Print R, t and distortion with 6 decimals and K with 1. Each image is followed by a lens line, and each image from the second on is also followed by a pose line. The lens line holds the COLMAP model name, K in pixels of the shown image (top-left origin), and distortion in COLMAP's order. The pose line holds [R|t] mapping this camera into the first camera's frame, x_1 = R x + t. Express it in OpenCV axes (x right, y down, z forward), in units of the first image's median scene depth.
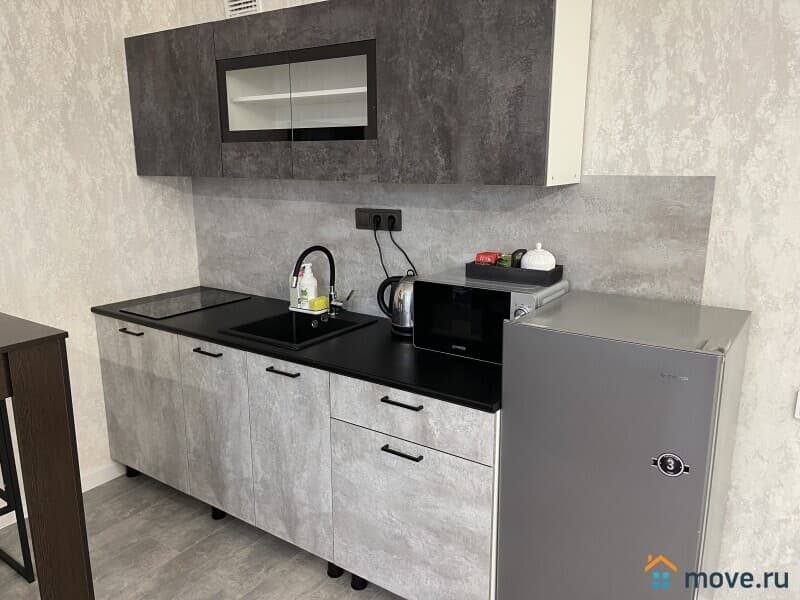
lens RADIAL K [[614.1, 0, 402.2], [0, 614.1, 299.1], [0, 0, 1]] dist [0.081852, -0.114297]
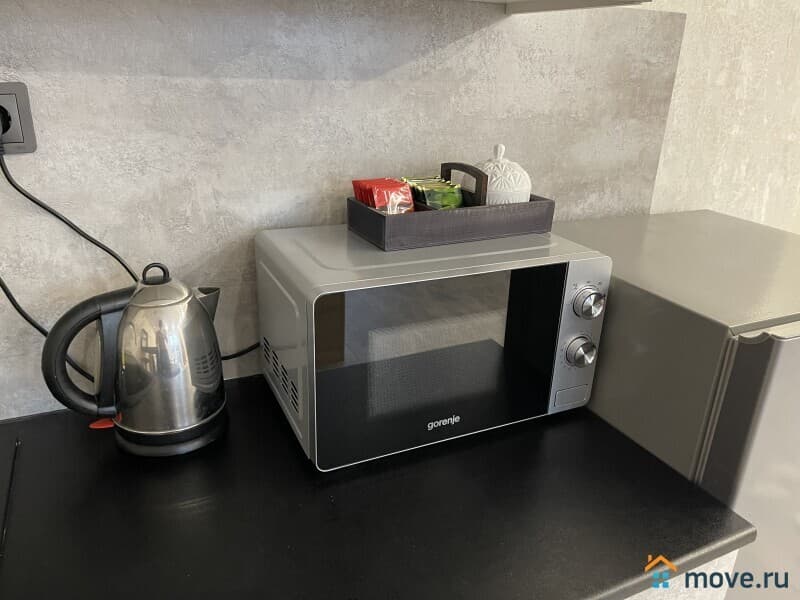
lens RADIAL K [[614.1, 0, 402.2], [0, 614.1, 299.1], [0, 0, 1]] dist [0.081852, -0.114297]
pose [[0.497100, -0.296074, 0.815617, -0.230912], [0.155471, 0.955164, 0.251974, -0.107000], [-0.853651, 0.001549, 0.520843, 0.798750]]
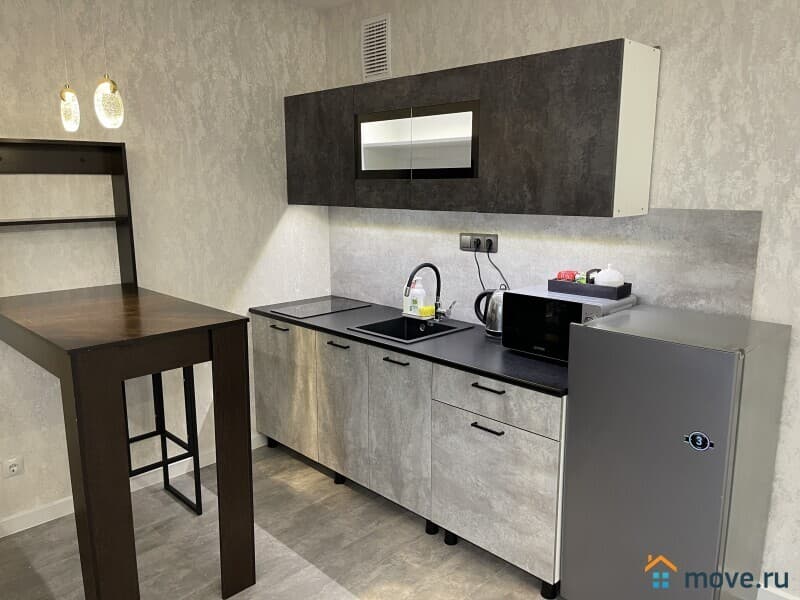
lens RADIAL K [[614.1, 0, 402.2], [0, 614.1, 299.1], [0, 0, 1]] dist [0.081852, -0.114297]
pose [[0.983296, 0.033971, -0.178816, 0.040800], [-0.040454, 0.998645, -0.032735, 0.032499], [0.177462, 0.039422, 0.983338, -0.246769]]
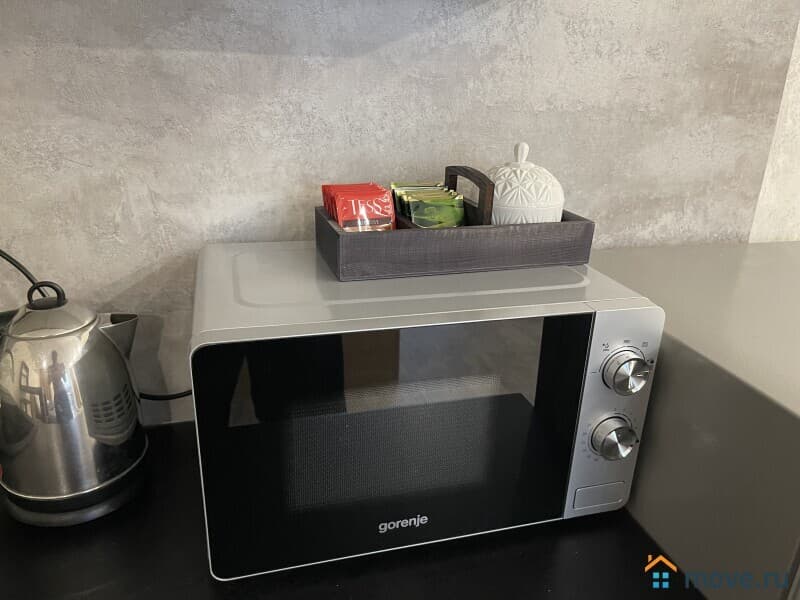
lens RADIAL K [[614.1, 0, 402.2], [0, 614.1, 299.1], [0, 0, 1]] dist [0.081852, -0.114297]
pose [[0.637188, -0.252828, 0.728058, -0.097222], [0.132810, 0.966550, 0.219413, -0.090173], [-0.759179, -0.043114, 0.649453, 0.801031]]
